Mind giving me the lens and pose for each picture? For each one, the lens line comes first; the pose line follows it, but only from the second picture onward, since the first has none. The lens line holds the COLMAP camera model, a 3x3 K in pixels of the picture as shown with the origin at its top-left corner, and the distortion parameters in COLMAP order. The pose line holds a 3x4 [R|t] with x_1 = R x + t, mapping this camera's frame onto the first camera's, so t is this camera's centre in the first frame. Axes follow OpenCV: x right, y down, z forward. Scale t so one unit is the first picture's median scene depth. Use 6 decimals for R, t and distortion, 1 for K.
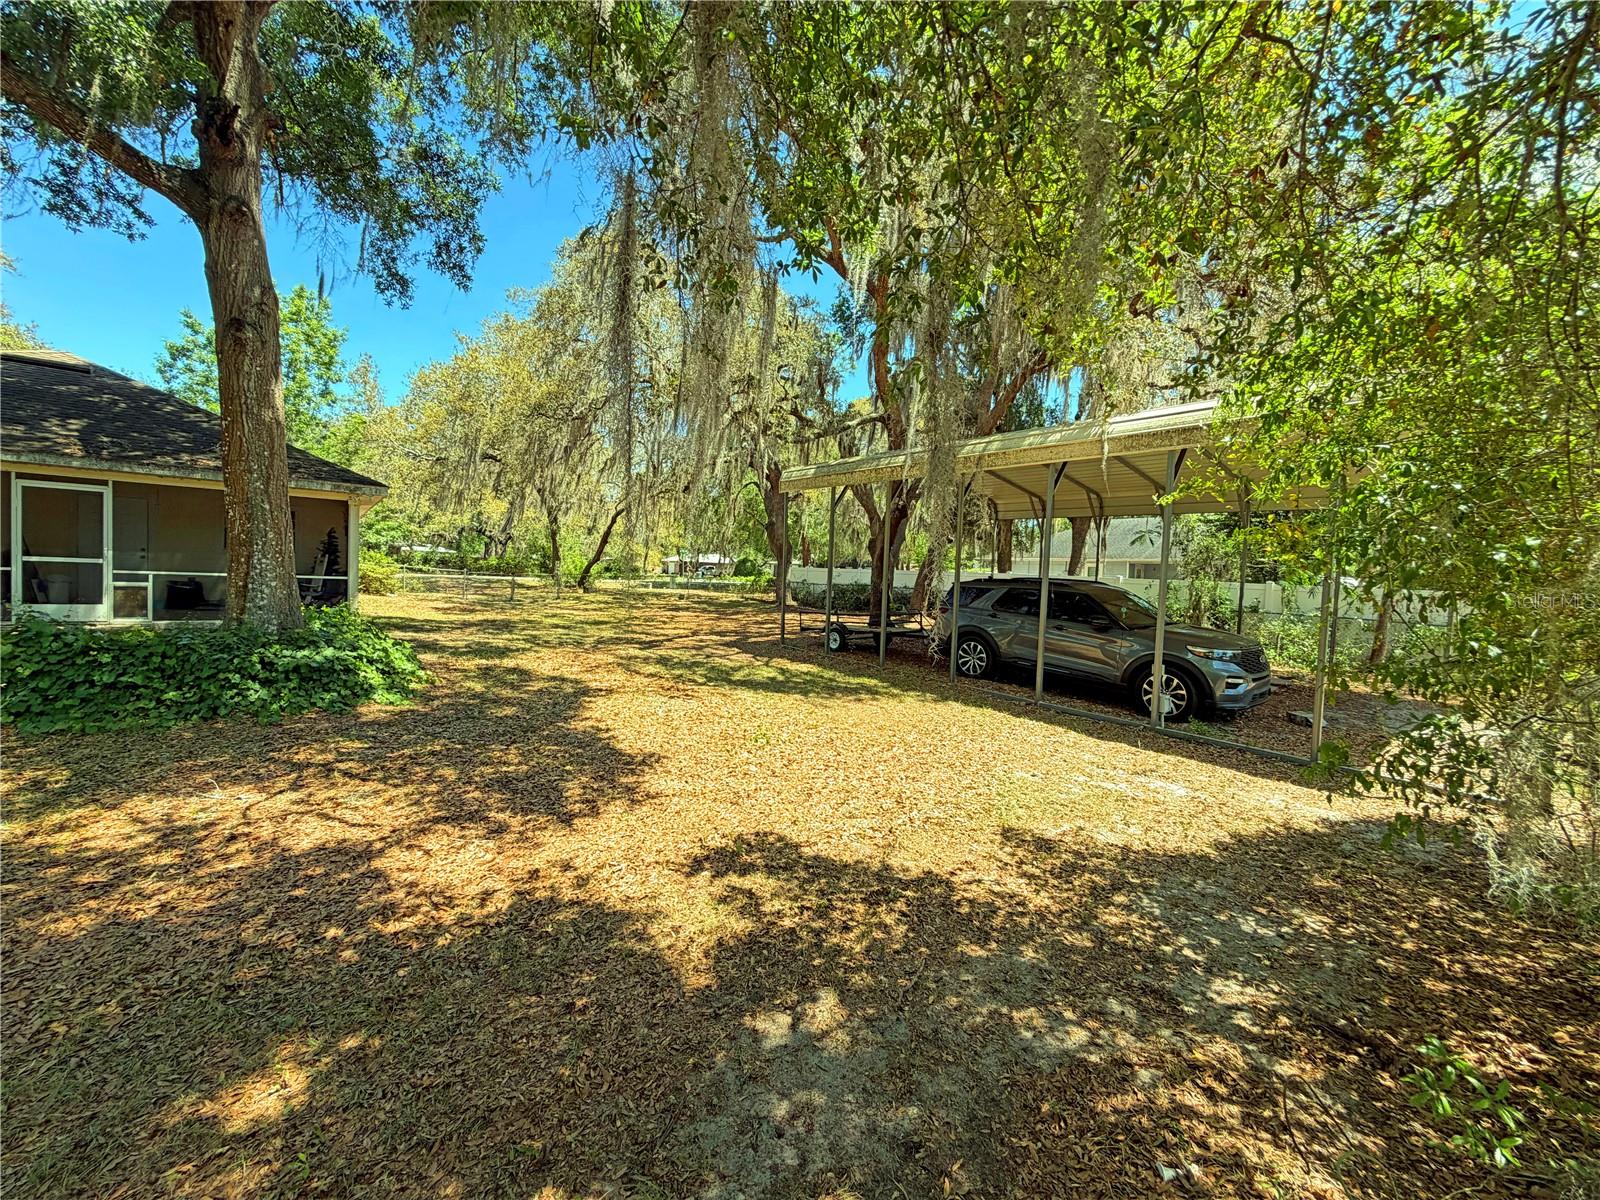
lens RADIAL K [[633.9, 0, 797.2], [0, 633.9, 600.6], [0, 0, 1]] dist [0.000152, 0.000169]
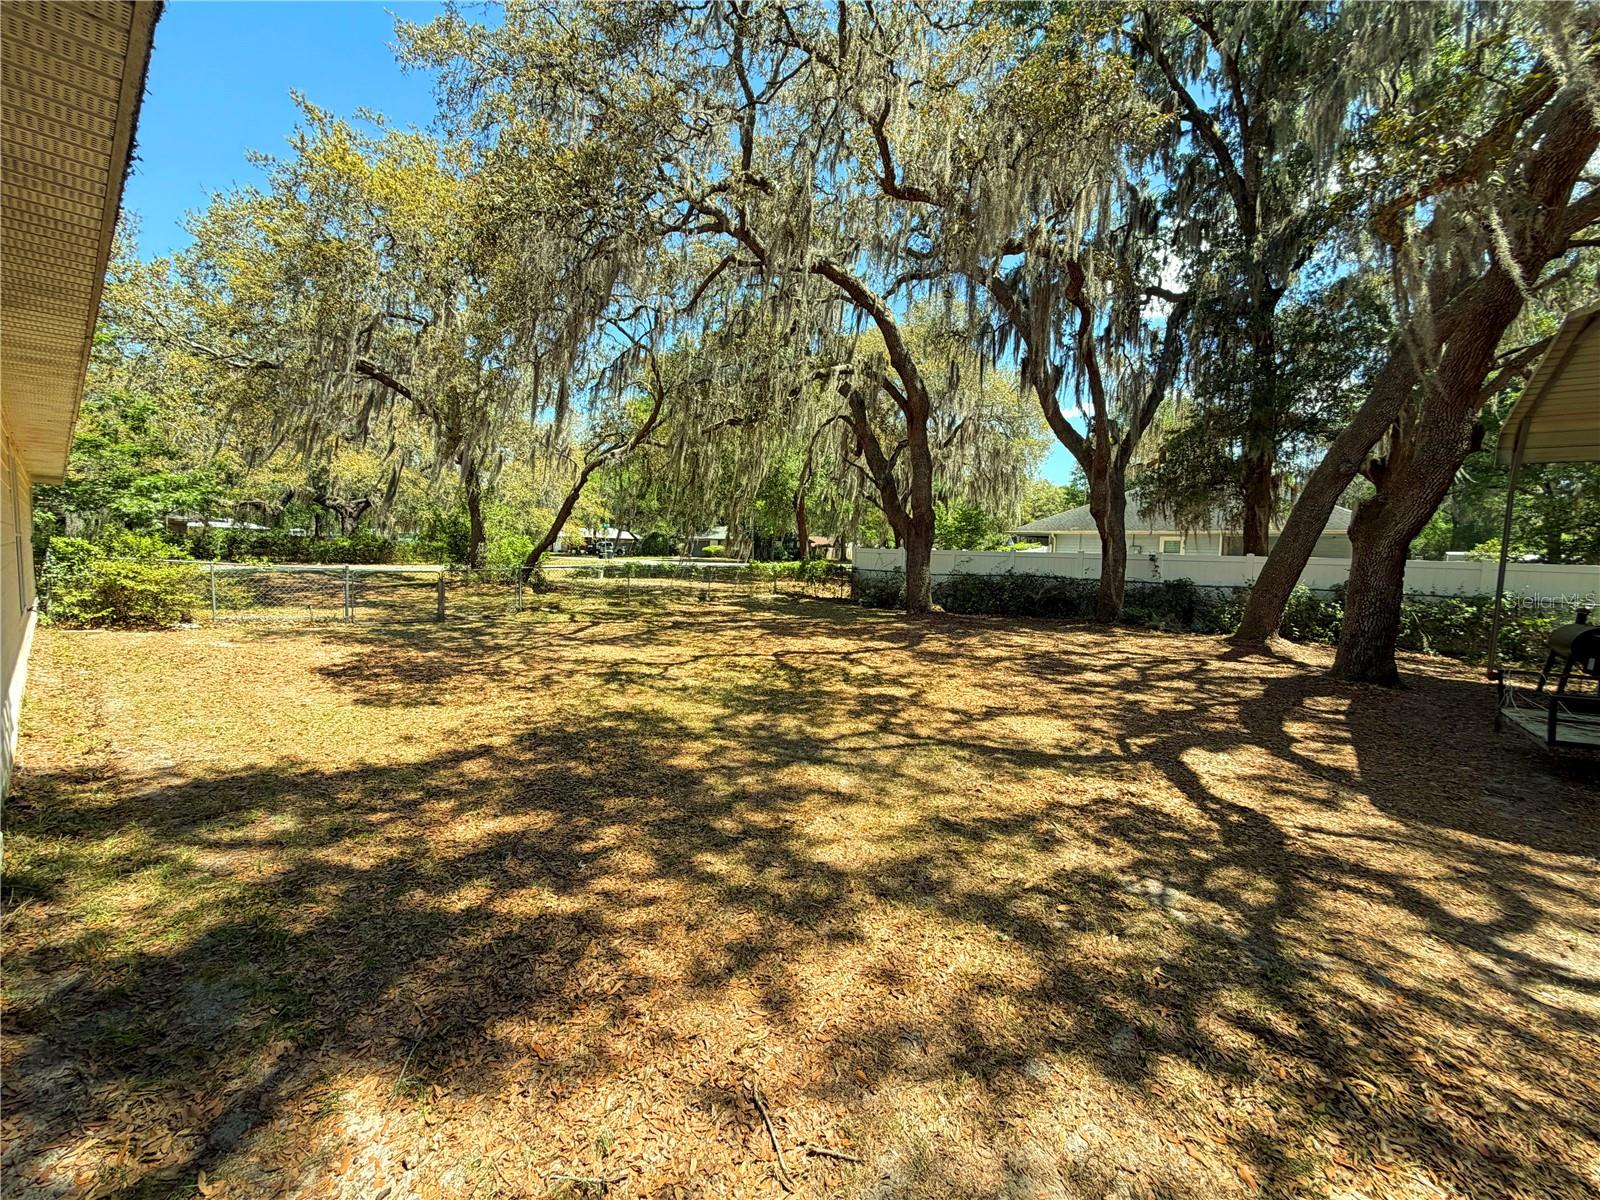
lens RADIAL K [[633.9, 0, 797.2], [0, 633.9, 600.6], [0, 0, 1]] dist [0.000152, 0.000169]
pose [[0.977856, -0.032976, 0.206663, -1.029119], [0.024129, 0.998687, 0.045184, -0.129252], [-0.207882, -0.039196, 0.977368, 1.569250]]
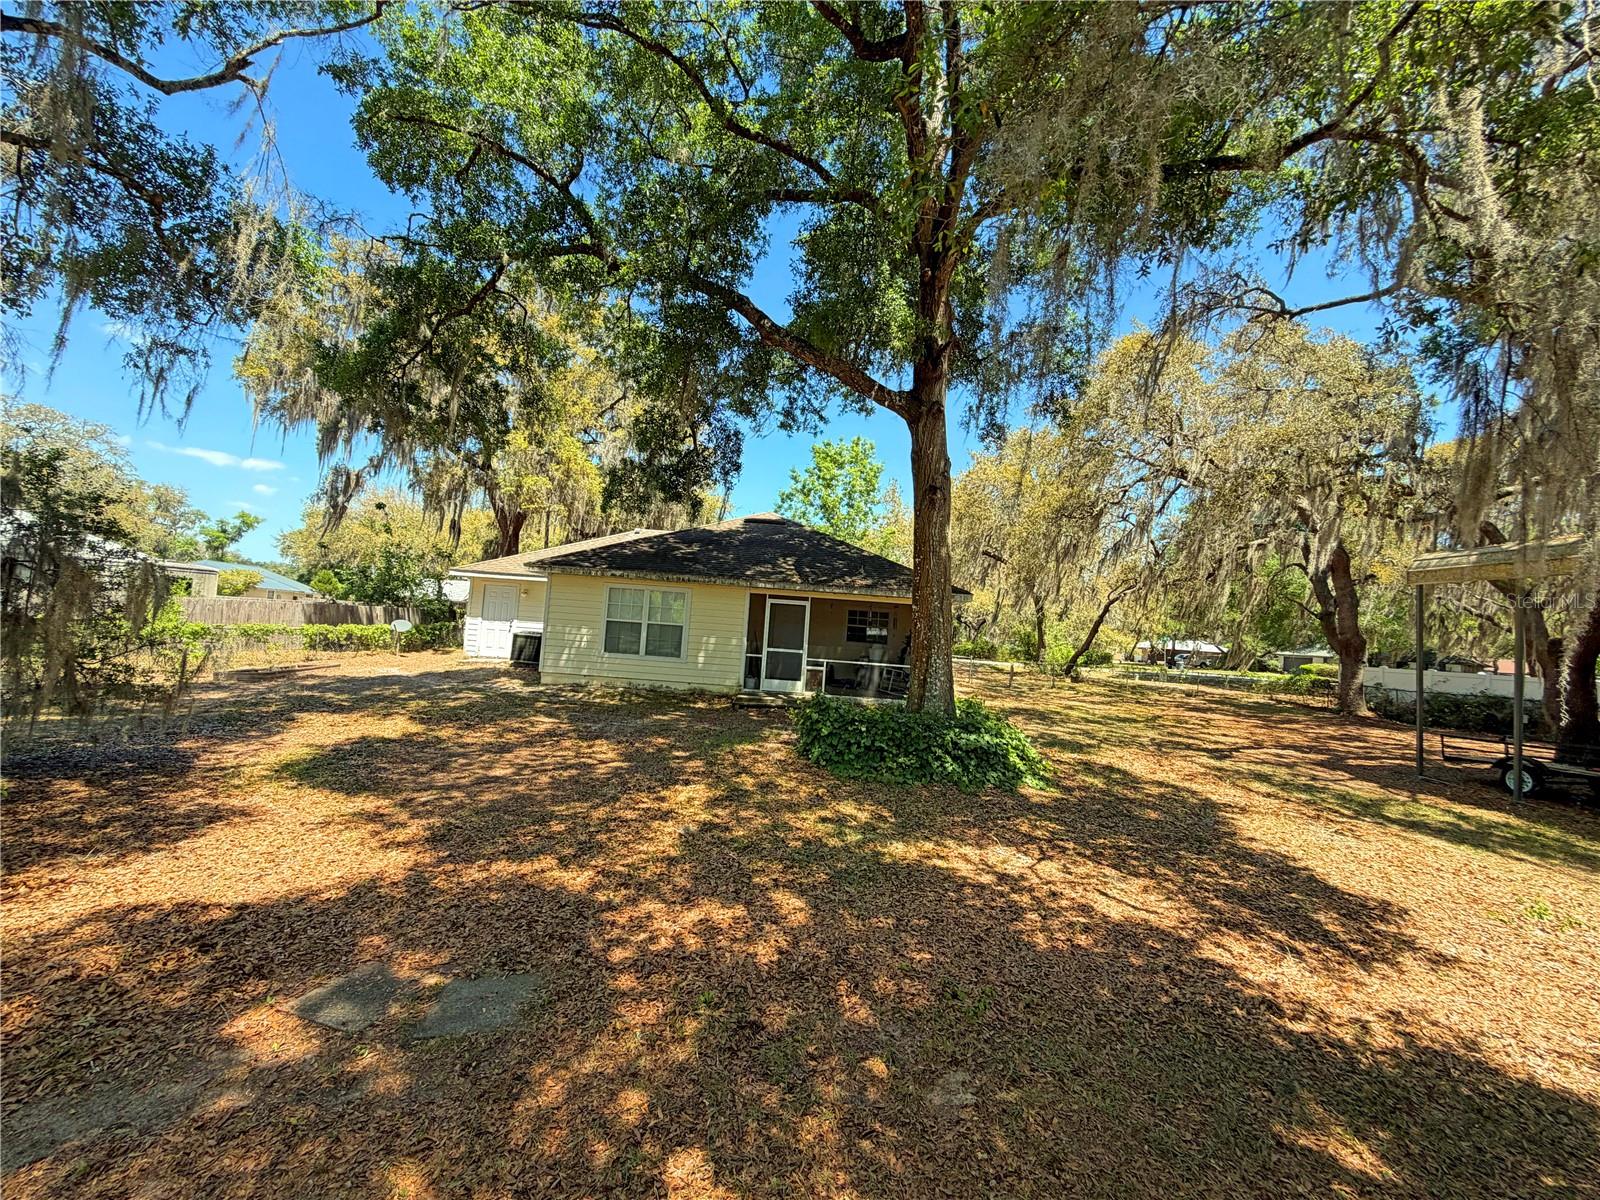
lens RADIAL K [[633.9, 0, 797.2], [0, 633.9, 600.6], [0, 0, 1]] dist [0.000152, 0.000169]
pose [[0.782794, -0.019574, -0.621973, -0.265891], [-0.060651, 0.992347, -0.107563, -0.029893], [0.619318, 0.121923, 0.775616, -0.231608]]
